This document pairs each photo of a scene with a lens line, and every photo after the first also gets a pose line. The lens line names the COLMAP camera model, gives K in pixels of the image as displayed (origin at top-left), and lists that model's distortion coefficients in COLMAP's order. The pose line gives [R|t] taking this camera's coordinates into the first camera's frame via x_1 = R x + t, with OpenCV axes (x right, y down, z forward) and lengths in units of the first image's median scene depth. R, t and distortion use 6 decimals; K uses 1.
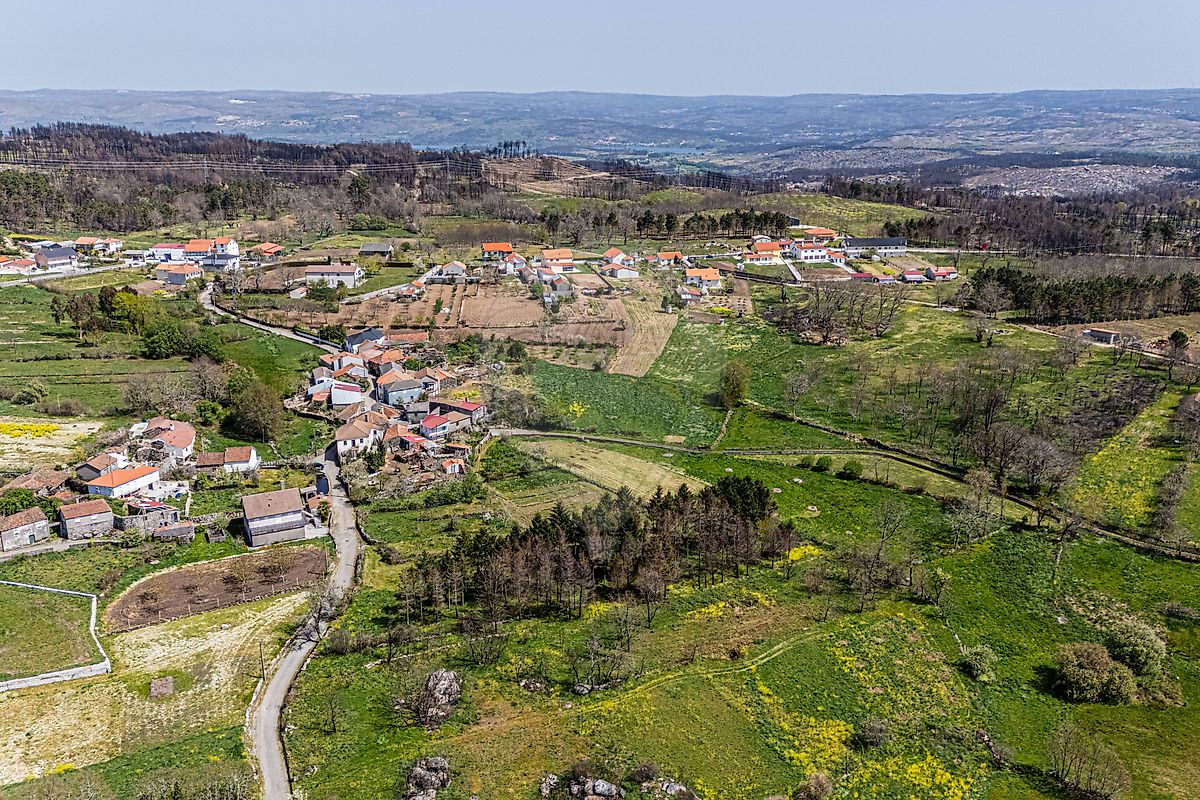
lens RADIAL K [[1036.4, 0, 614.7], [0, 1036.4, 398.6], [0, 0, 1]] dist [0.098032, -0.123293]
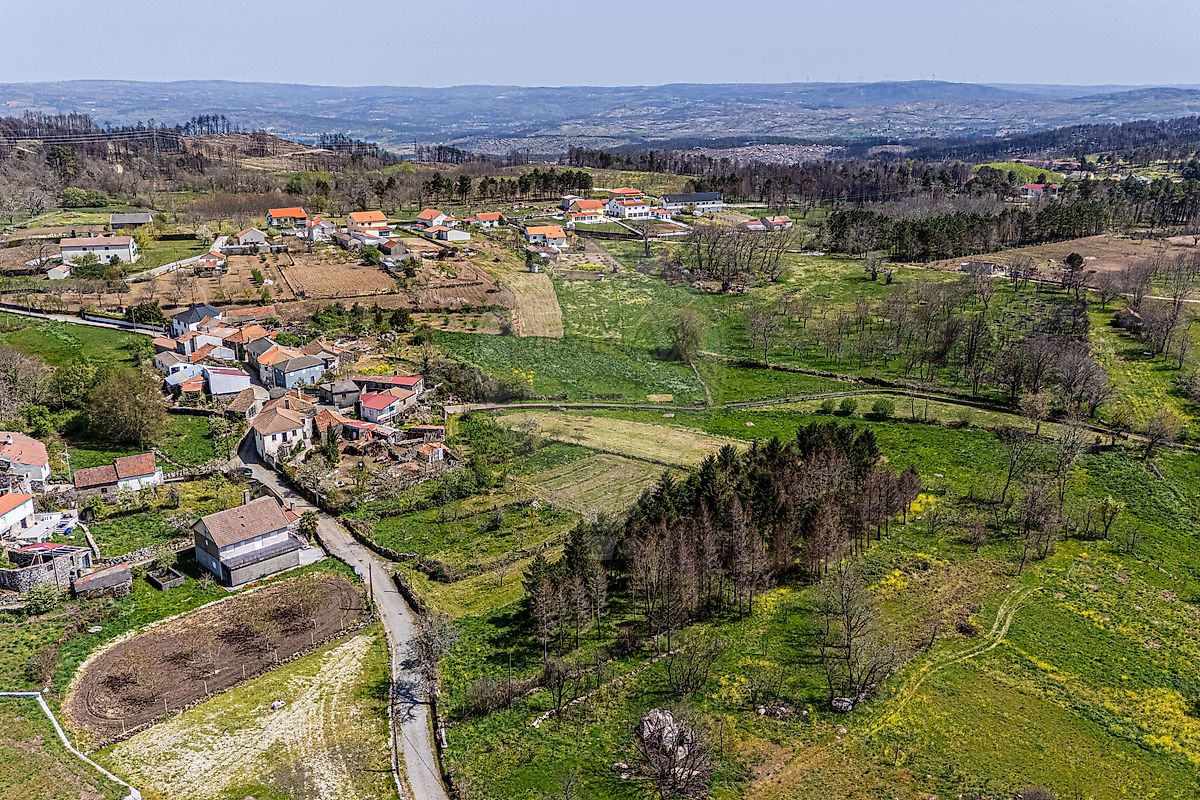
lens RADIAL K [[1036.4, 0, 615.6], [0, 1036.4, 401.7], [0, 0, 1]] dist [0.098032, -0.123293]
pose [[0.951416, -0.089773, 0.294529, -0.201579], [0.086952, 0.995954, 0.022690, 0.017538], [-0.295375, 0.004023, 0.955373, 0.176674]]
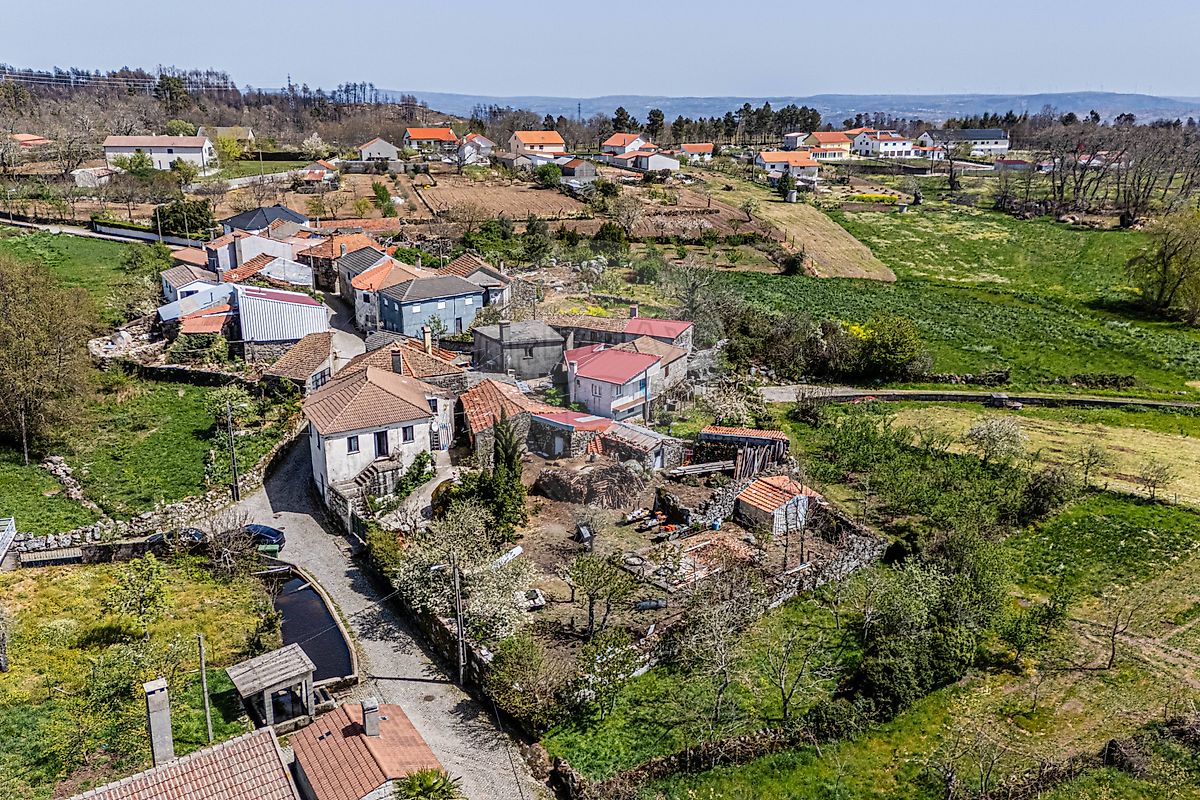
lens RADIAL K [[1036.4, 0, 640.2], [0, 1036.4, 405.0], [0, 0, 1]] dist [0.098032, -0.123293]
pose [[0.979712, -0.050624, 0.193909, -0.195742], [0.050087, 0.998715, 0.007678, 0.027987], [-0.194049, 0.002190, 0.980989, 0.591134]]
